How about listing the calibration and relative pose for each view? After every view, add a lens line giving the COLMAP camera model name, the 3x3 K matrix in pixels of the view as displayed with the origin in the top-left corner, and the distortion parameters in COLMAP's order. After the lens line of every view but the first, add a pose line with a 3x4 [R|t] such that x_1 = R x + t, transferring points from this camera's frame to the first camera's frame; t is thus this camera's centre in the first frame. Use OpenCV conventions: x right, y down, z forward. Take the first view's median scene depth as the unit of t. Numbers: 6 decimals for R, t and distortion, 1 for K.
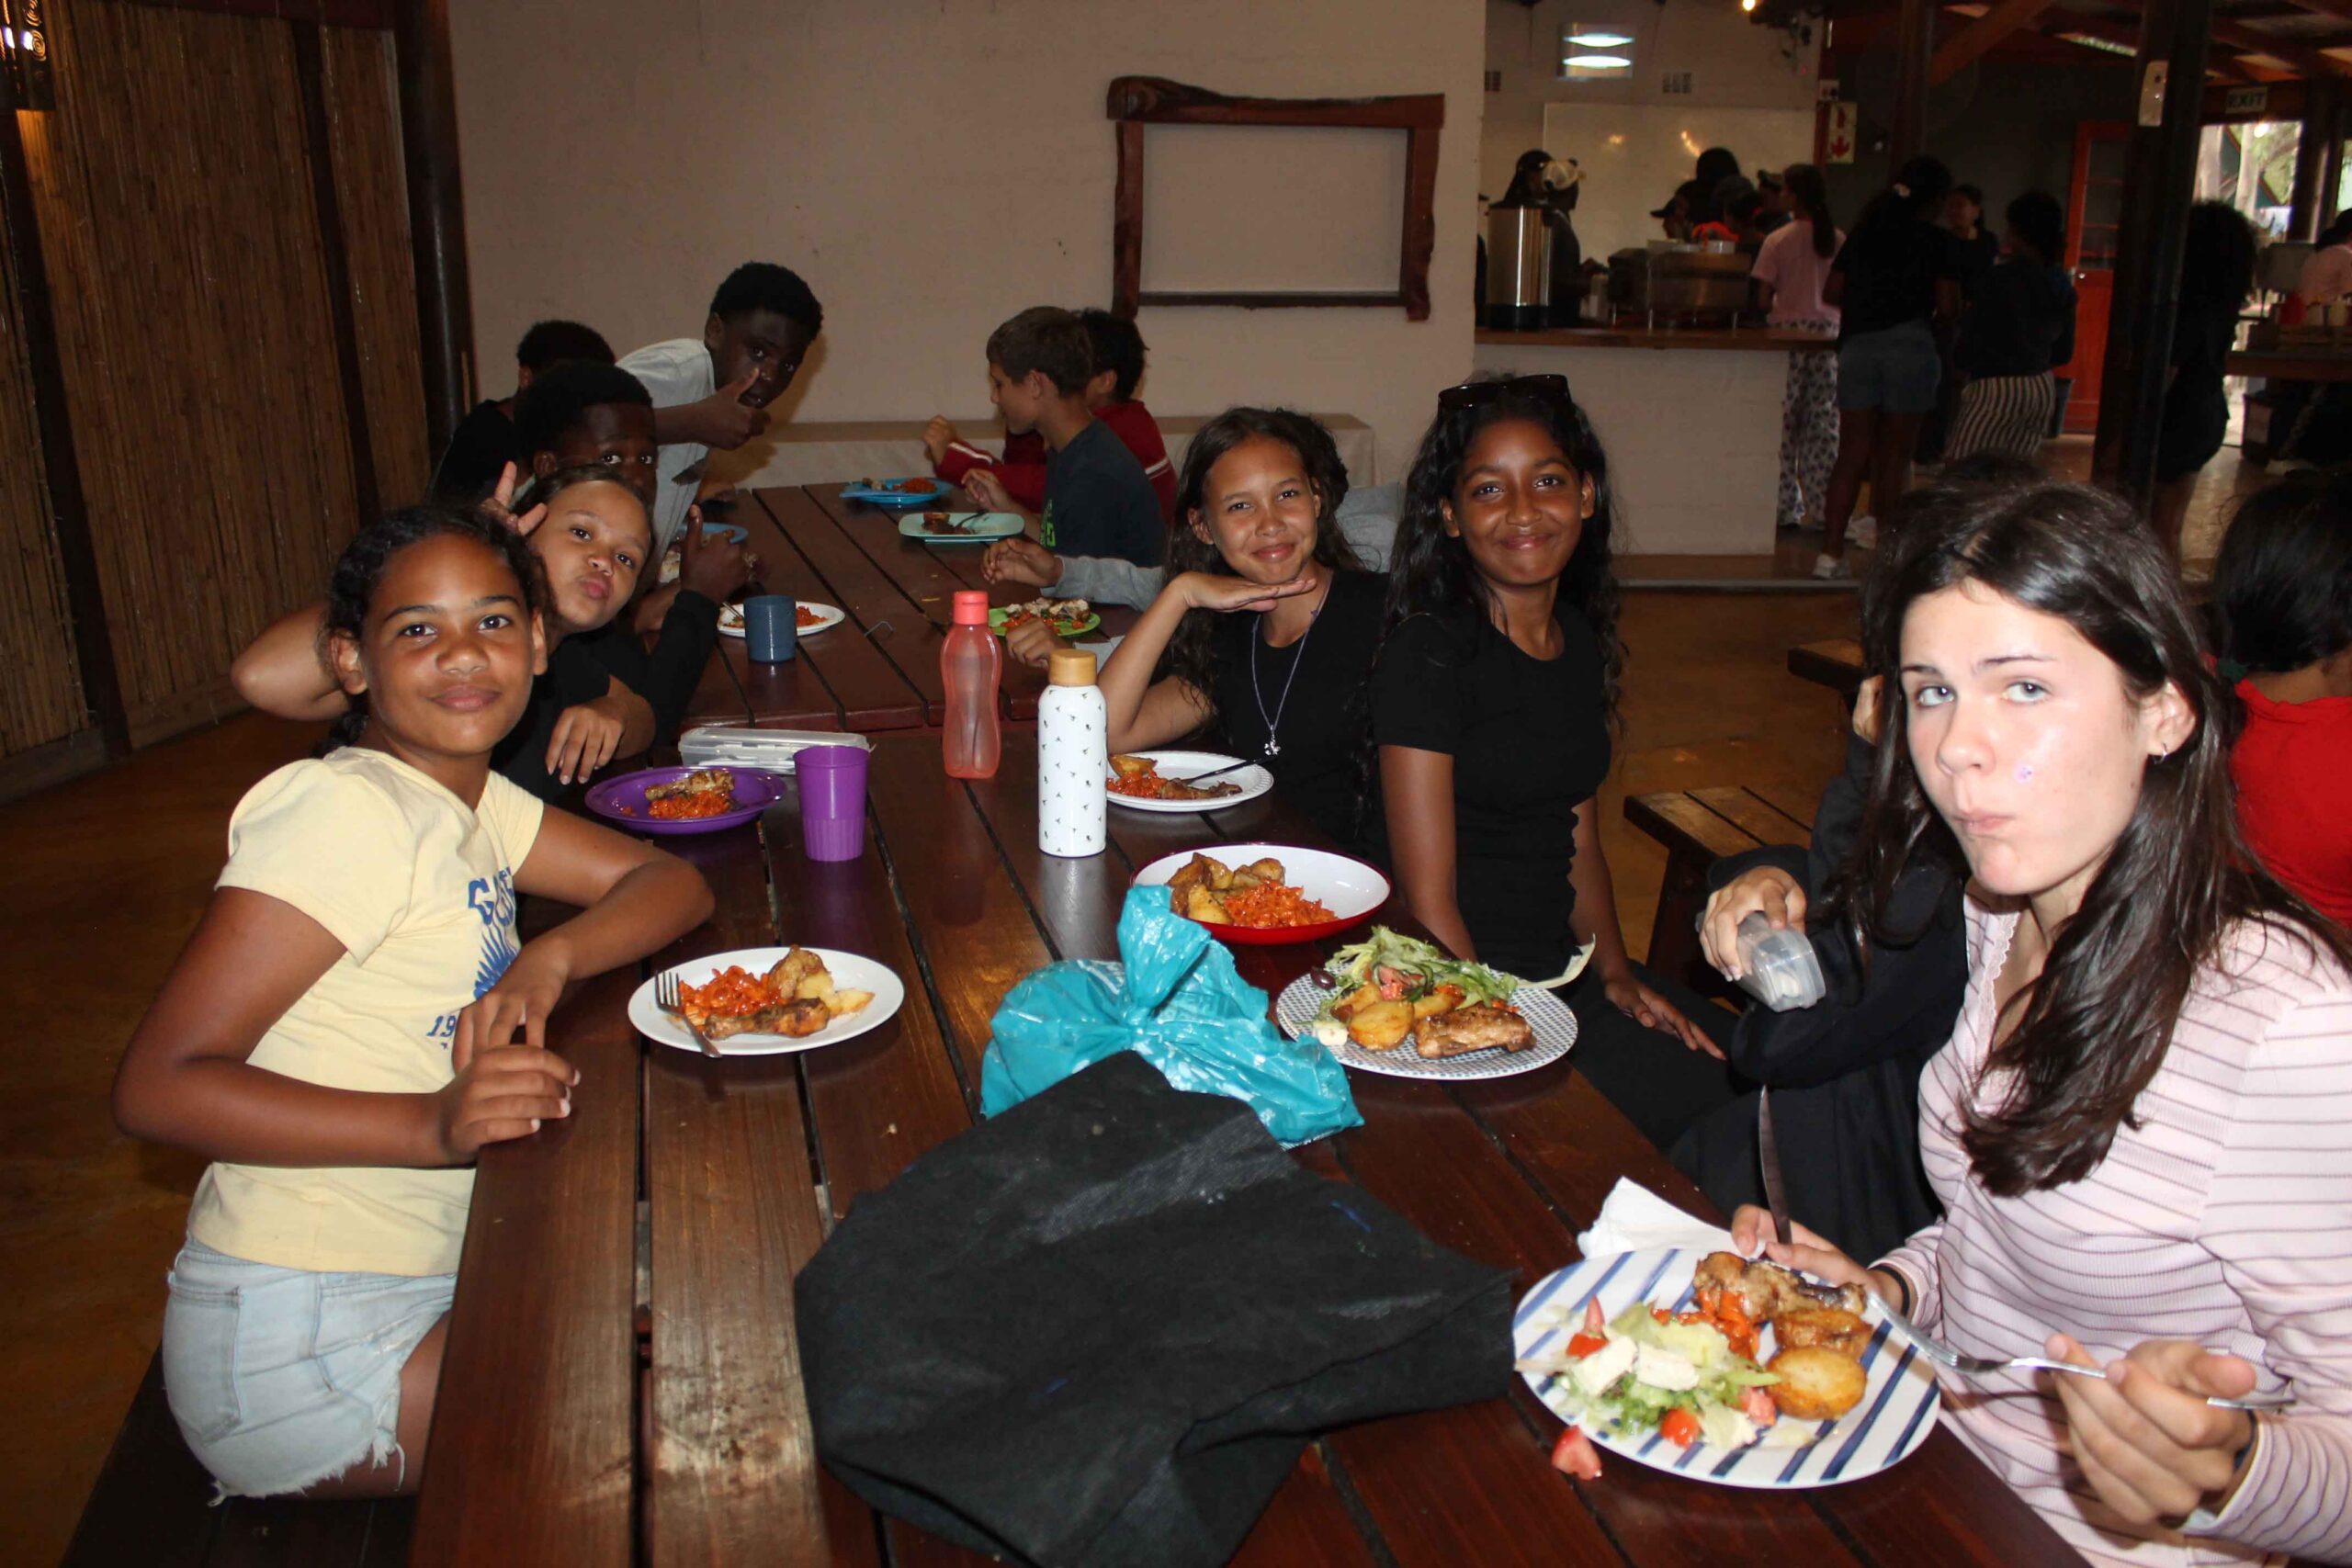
lens RADIAL K [[1982.8, 0, 1176.0], [0, 1982.8, 784.0], [0, 0, 1]] dist [-0.134443, 0.071549]
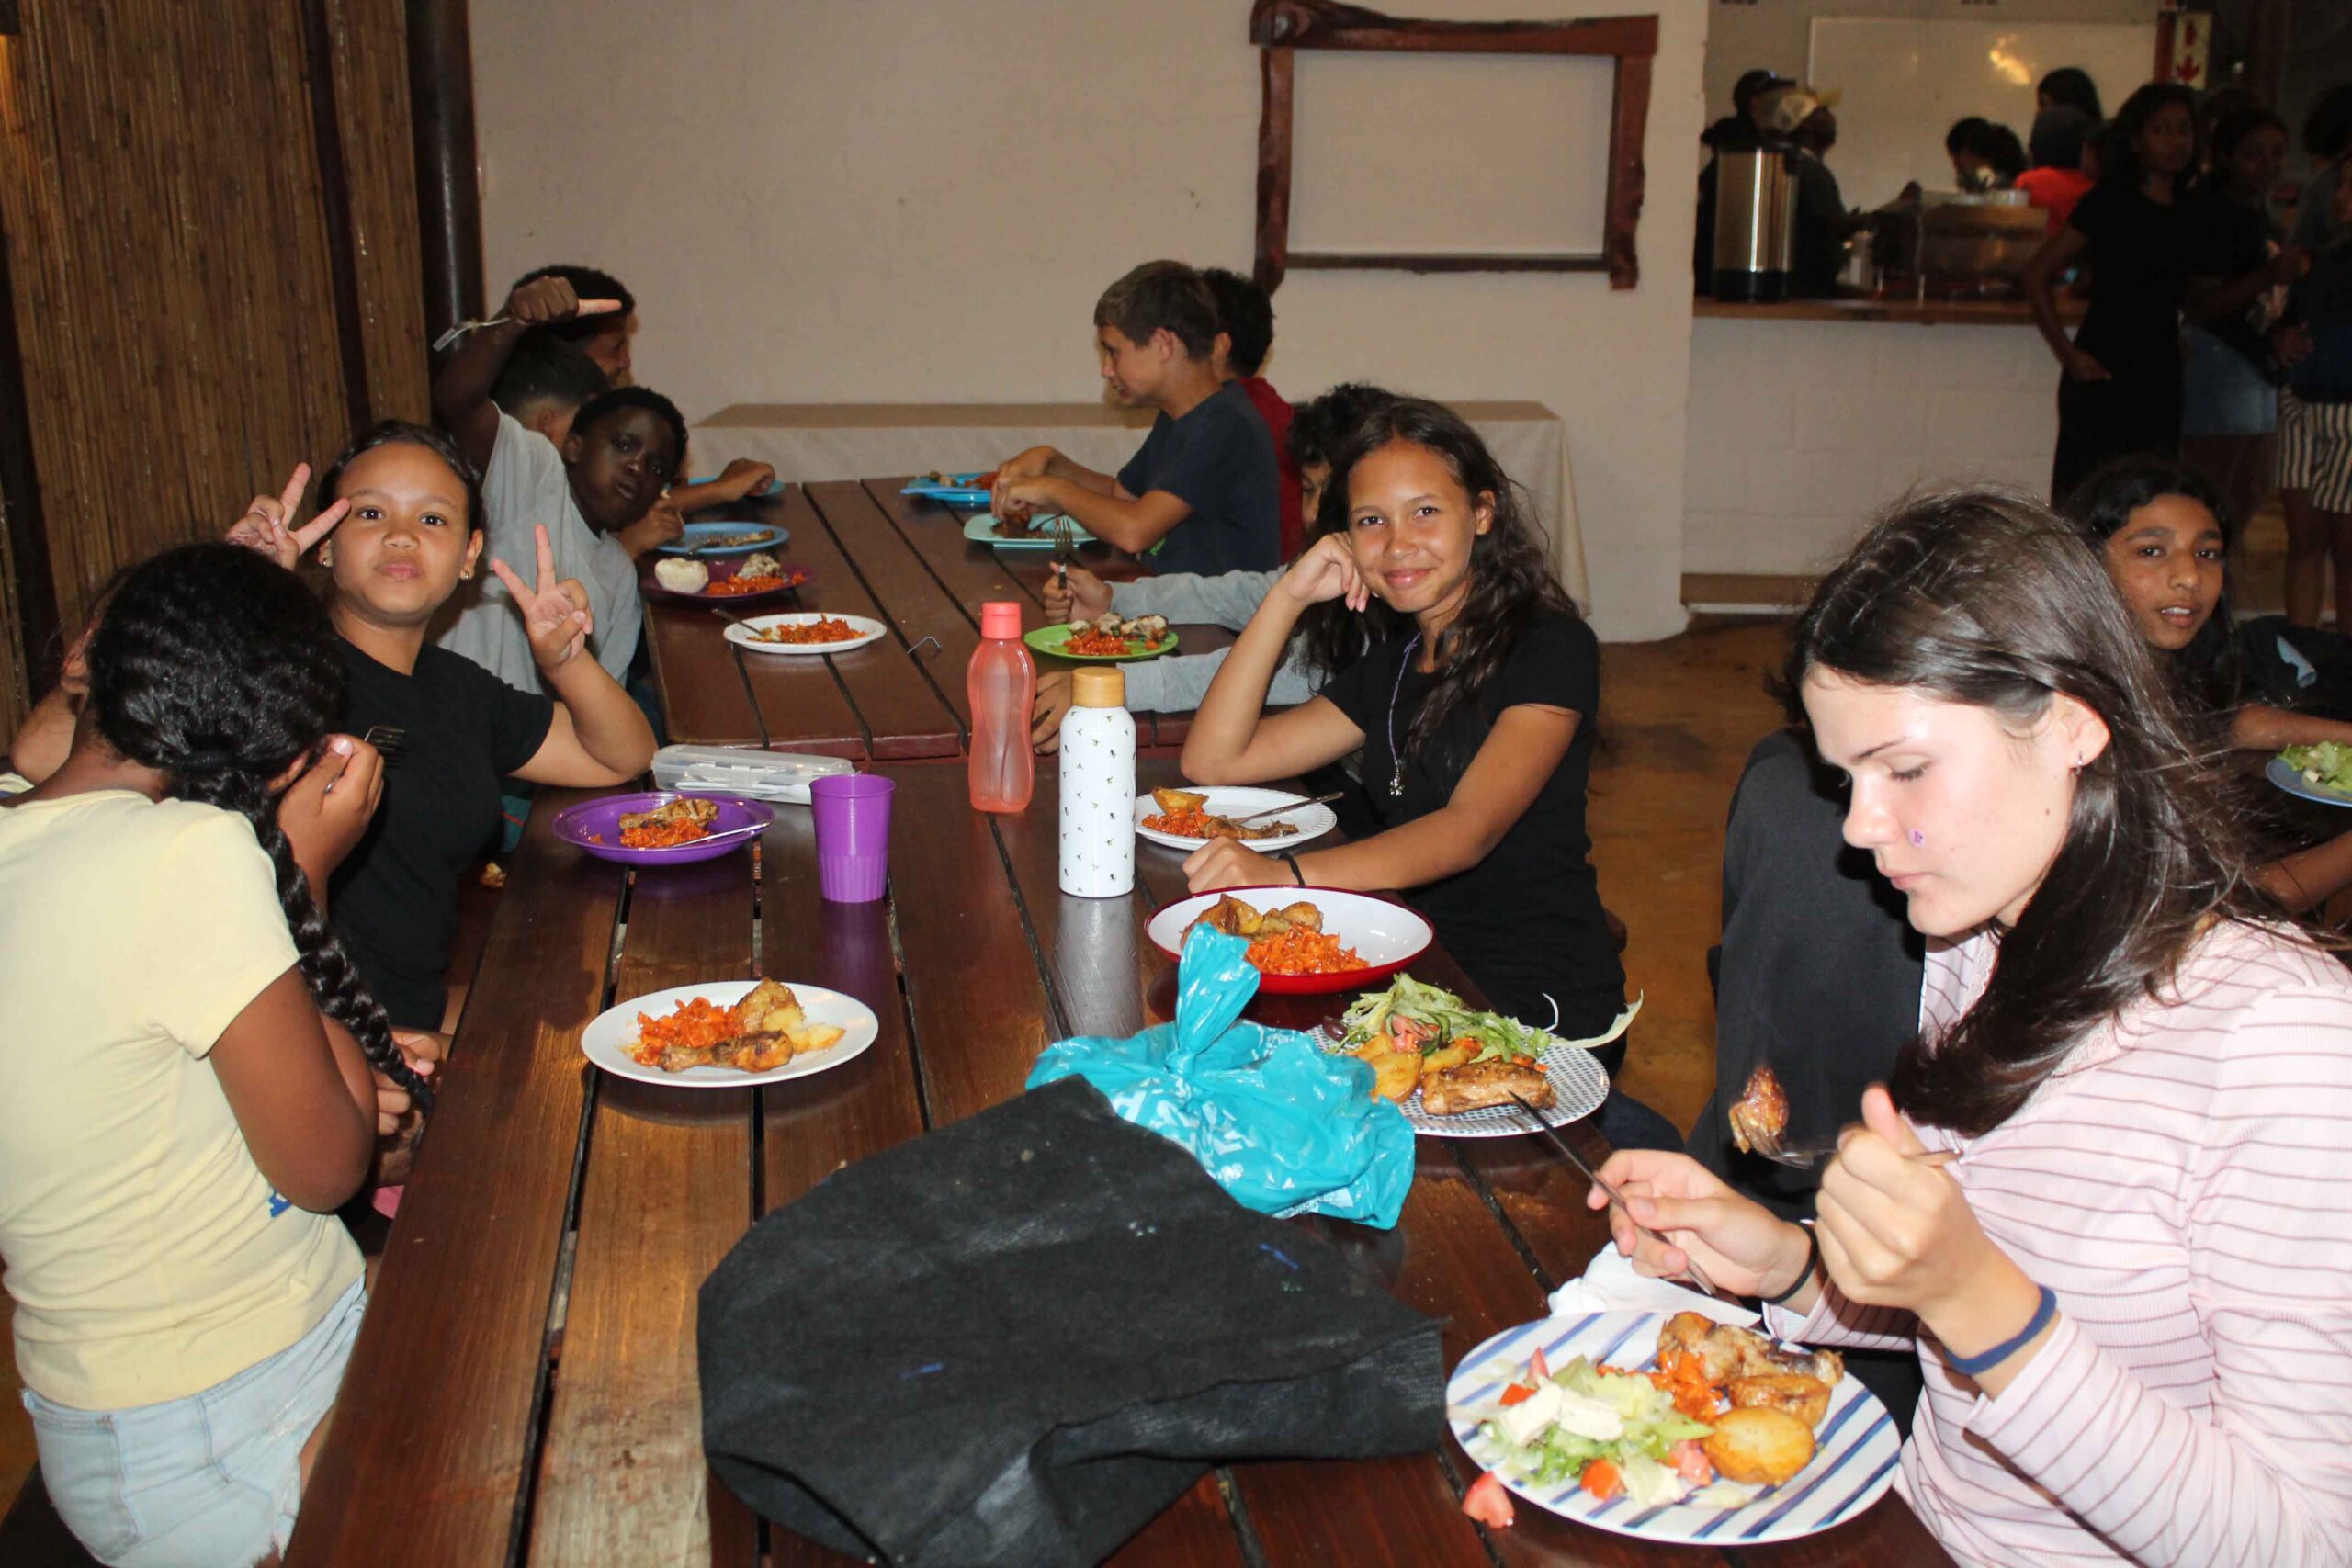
lens RADIAL K [[2499.1, 0, 1176.0], [0, 2499.1, 784.0], [0, 0, 1]] dist [-0.082963, 0.007822]
pose [[0.996166, 0.021589, -0.084775, 0.083799], [-0.024191, 0.999263, -0.029791, 0.019192], [0.084070, 0.031727, 0.995955, -0.129748]]
